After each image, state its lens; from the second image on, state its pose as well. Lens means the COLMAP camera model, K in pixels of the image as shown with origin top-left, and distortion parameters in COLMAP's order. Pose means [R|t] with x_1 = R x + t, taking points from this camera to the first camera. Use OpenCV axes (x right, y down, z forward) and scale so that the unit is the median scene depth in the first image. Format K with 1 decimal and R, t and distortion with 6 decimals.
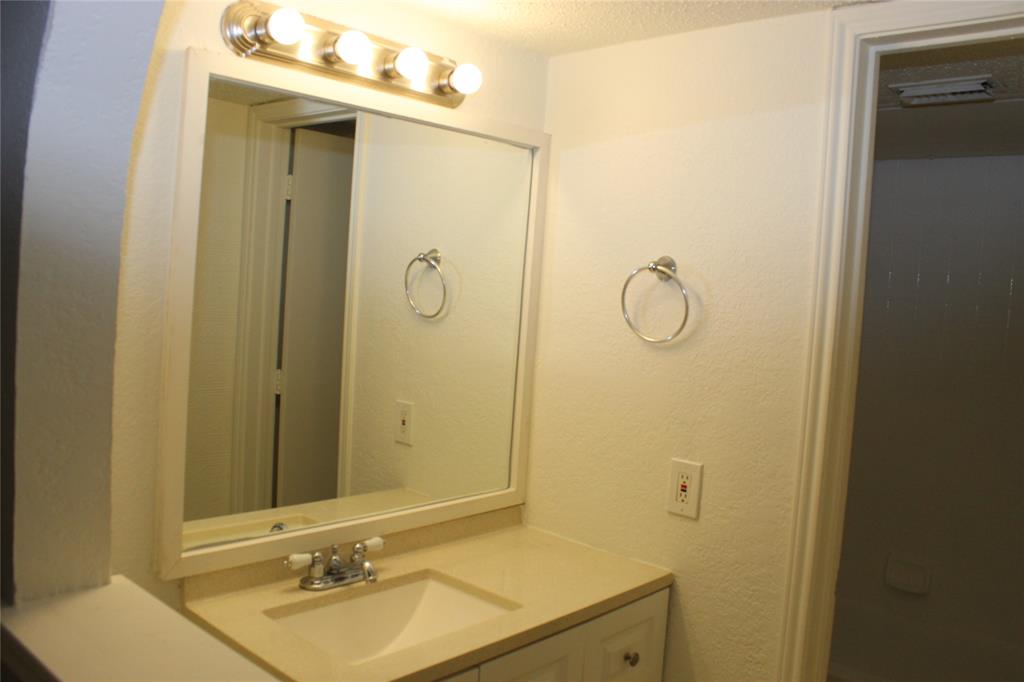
lens RADIAL K [[856.6, 0, 520.1], [0, 856.6, 340.6], [0, 0, 1]] dist [-0.170862, 0.159190]
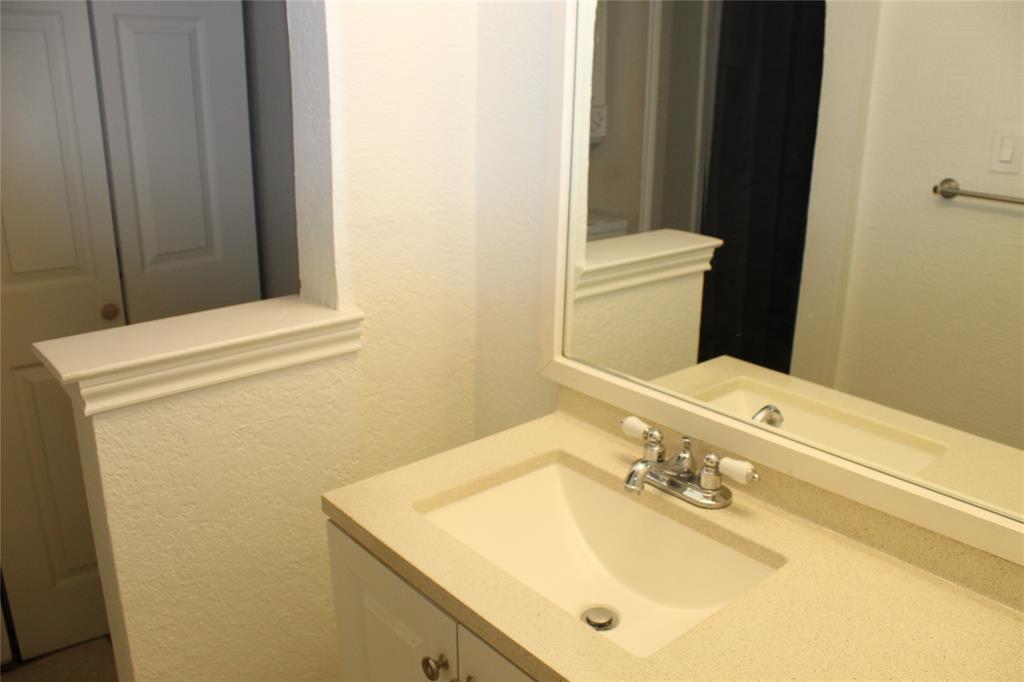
lens RADIAL K [[856.6, 0, 520.1], [0, 856.6, 340.6], [0, 0, 1]] dist [-0.170862, 0.159190]
pose [[-0.130152, 0.246645, -0.960326, 0.405402], [-0.077767, 0.963042, 0.257882, -0.002983], [0.988440, 0.108245, -0.106161, 0.834862]]
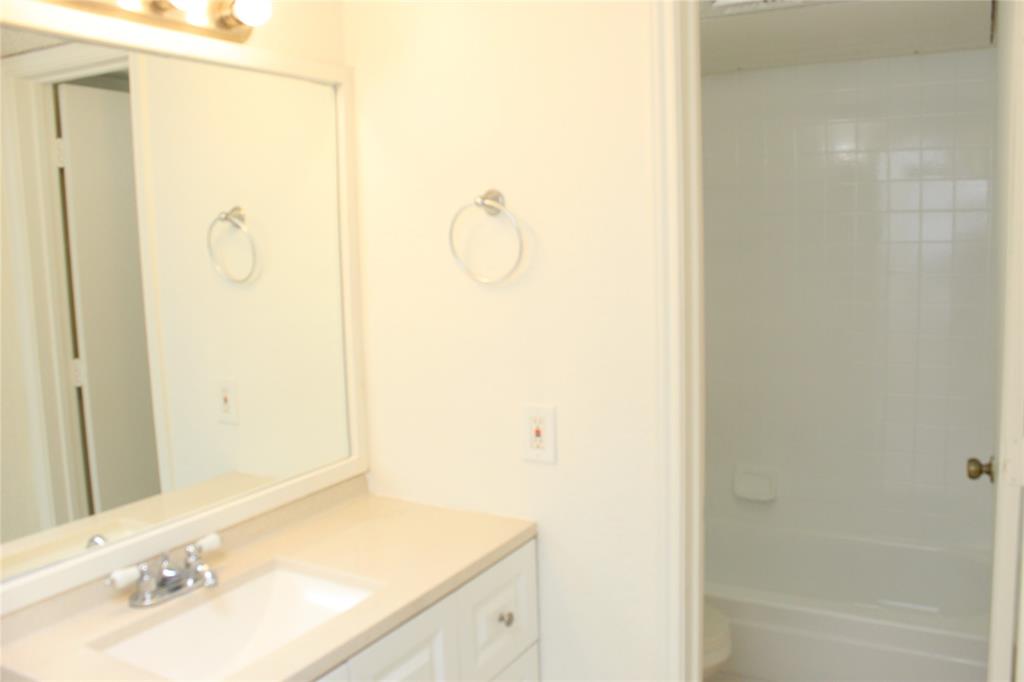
lens RADIAL K [[856.6, 0, 520.1], [0, 856.6, 340.6], [0, 0, 1]] dist [-0.170862, 0.159190]
pose [[0.972029, -0.118200, 0.202951, -0.007521], [0.105688, 0.991829, 0.071454, 0.001675], [-0.209739, -0.048005, 0.976578, 0.078725]]
